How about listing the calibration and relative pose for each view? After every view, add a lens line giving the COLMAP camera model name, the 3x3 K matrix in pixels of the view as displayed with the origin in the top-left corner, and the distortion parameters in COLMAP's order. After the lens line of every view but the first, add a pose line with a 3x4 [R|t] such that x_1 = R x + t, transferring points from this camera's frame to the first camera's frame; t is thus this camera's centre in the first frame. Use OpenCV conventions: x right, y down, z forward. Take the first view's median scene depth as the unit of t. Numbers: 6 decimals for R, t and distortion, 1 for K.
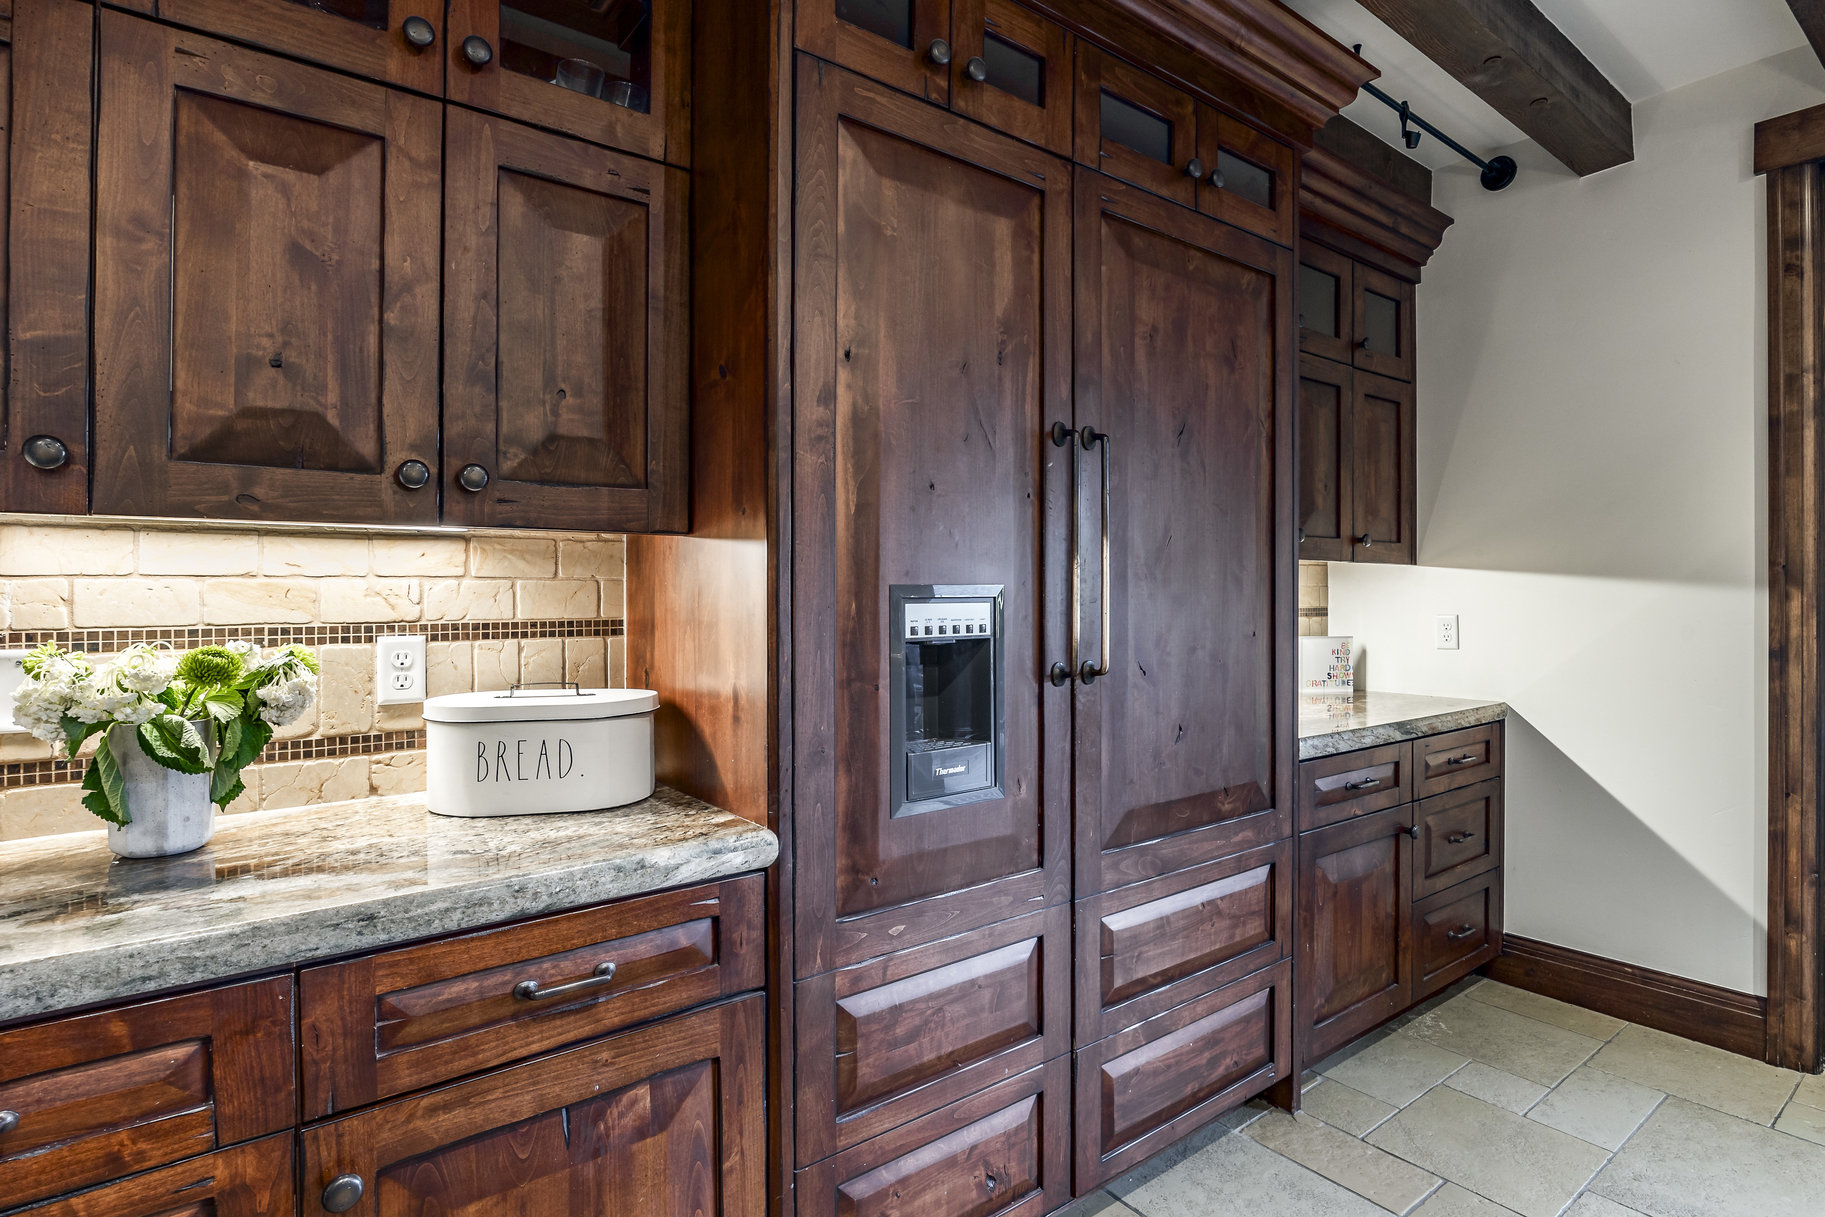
lens RADIAL K [[871.1, 0, 930.7], [0, 871.1, 592.2], [0, 0, 1]] dist [-0.008980, -0.000557]
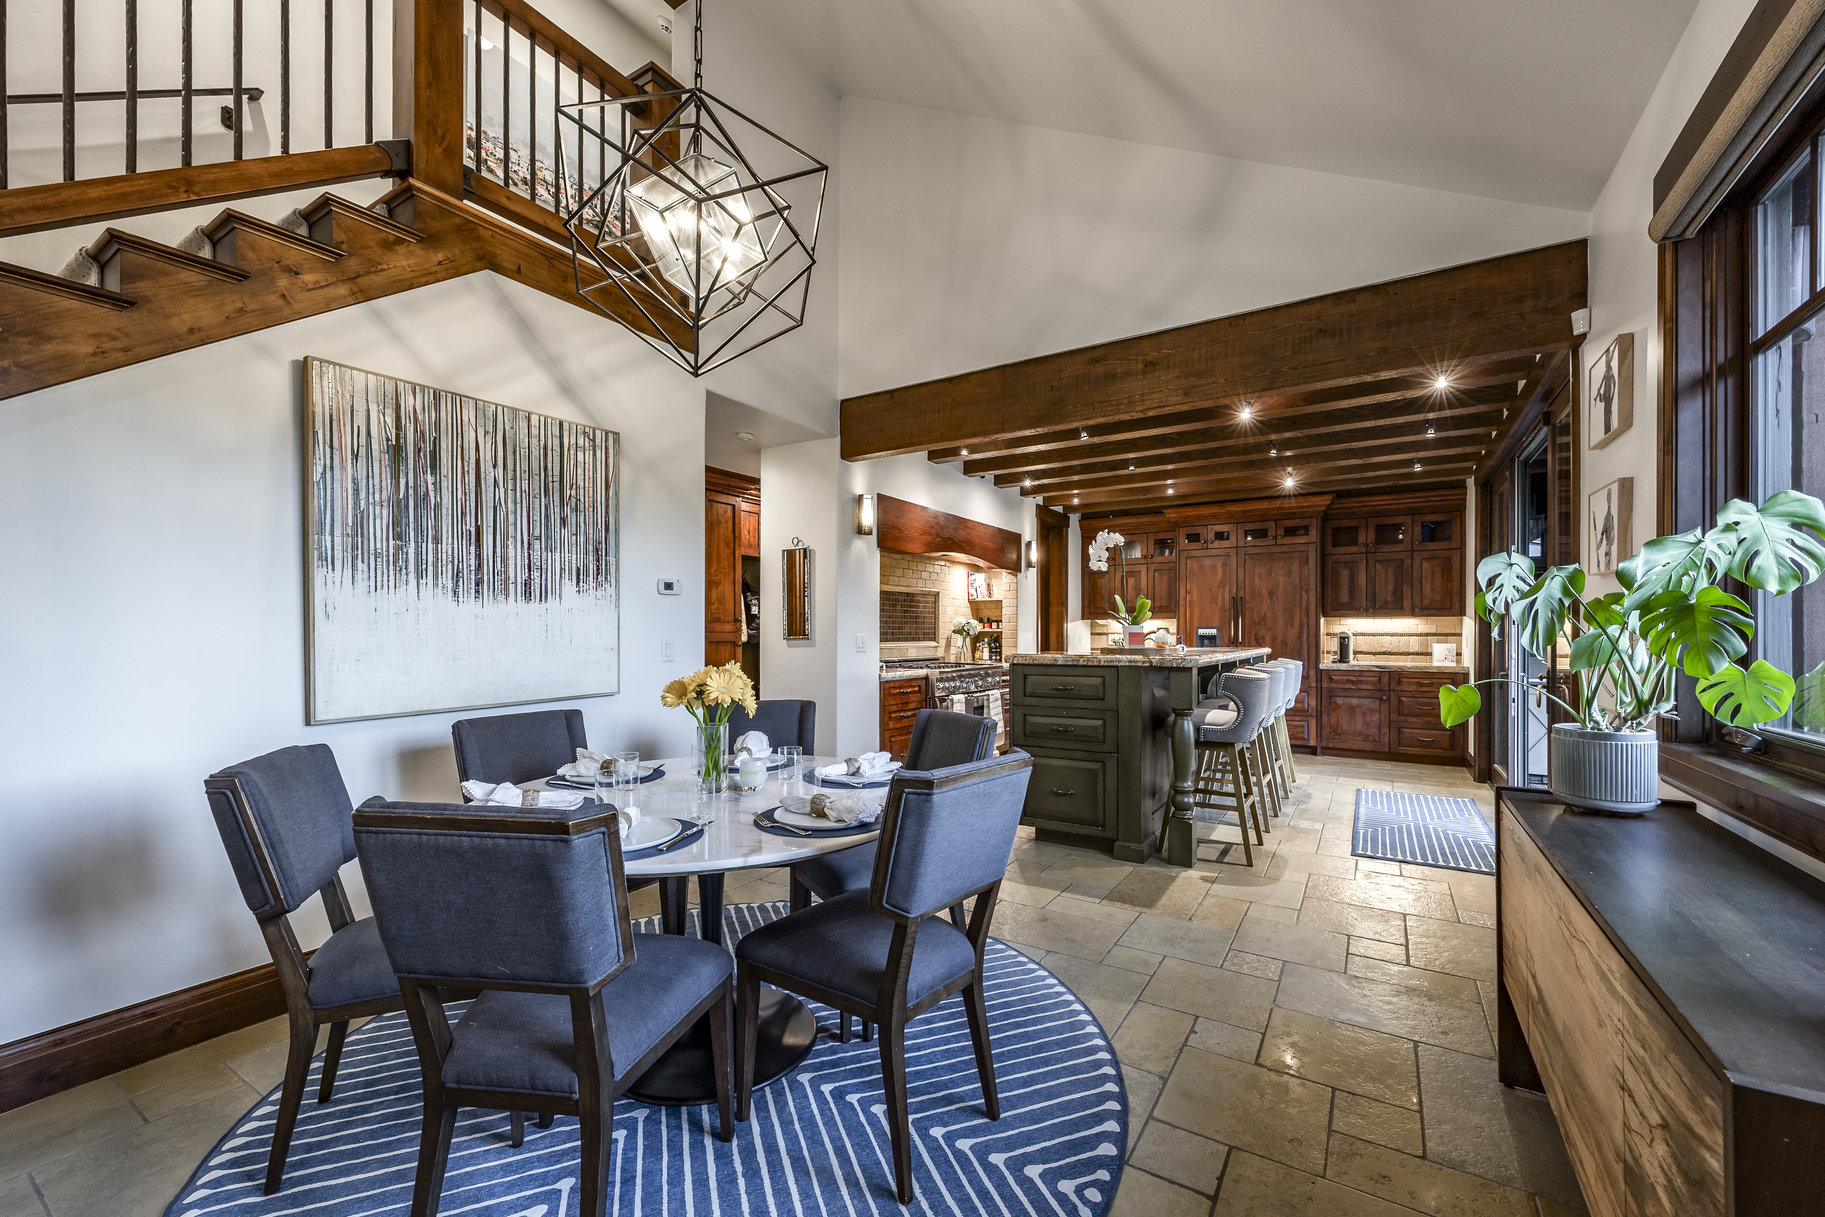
lens RADIAL K [[743.1, 0, 910.2], [0, 743.1, 624.9], [0, 0, 1]] dist [-0.001326, -0.000109]
pose [[0.310095, -0.008393, -0.950668, 4.958863], [0.000638, 0.999963, -0.008620, 0.030258], [0.950705, 0.002067, 0.310089, -2.985671]]
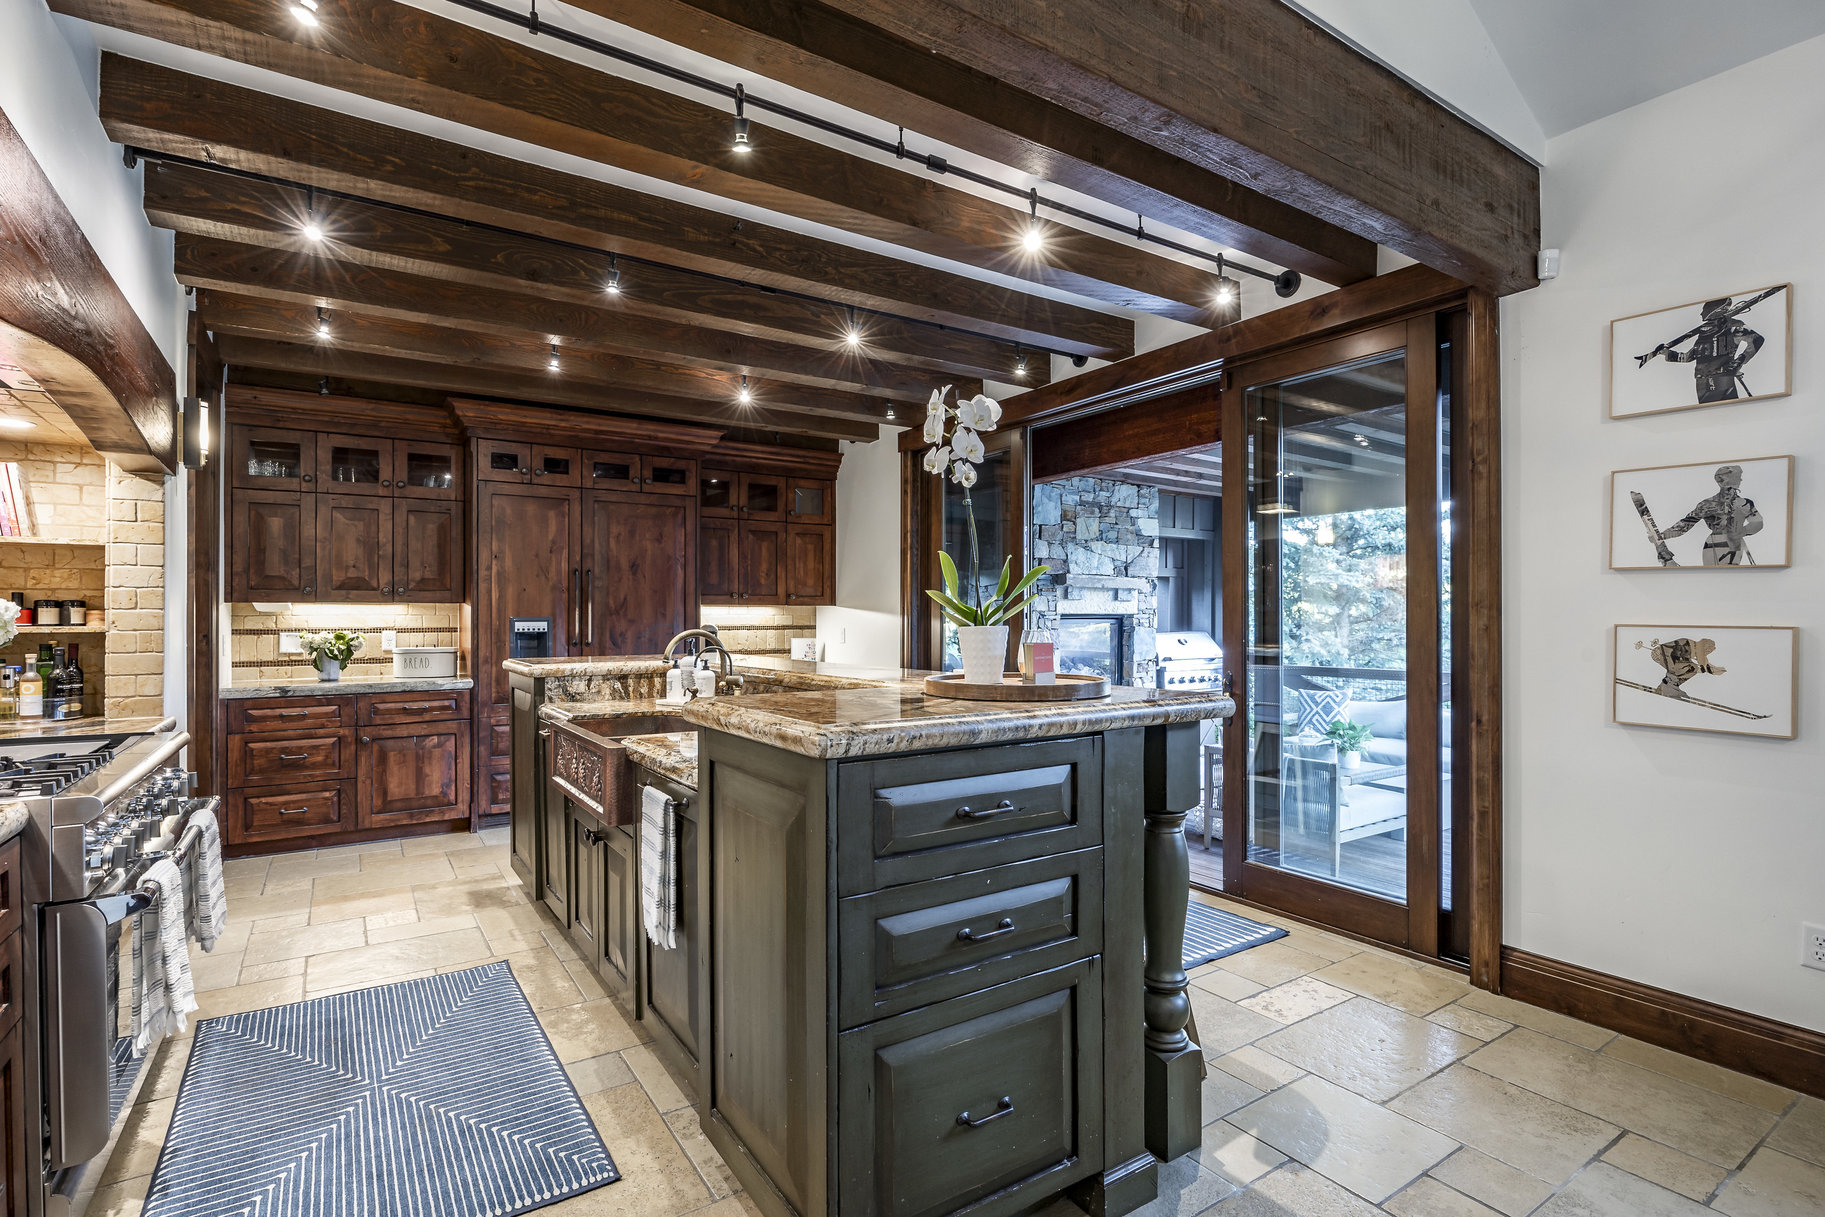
lens RADIAL K [[847.5, 0, 901.3], [0, 847.5, 615.6], [0, 0, 1]] dist [-0.003112, -0.000144]
pose [[0.994744, -0.002277, -0.102369, 2.152950], [0.002347, 0.999997, 0.000560, -0.013758], [0.102367, -0.000797, 0.994746, -2.628304]]
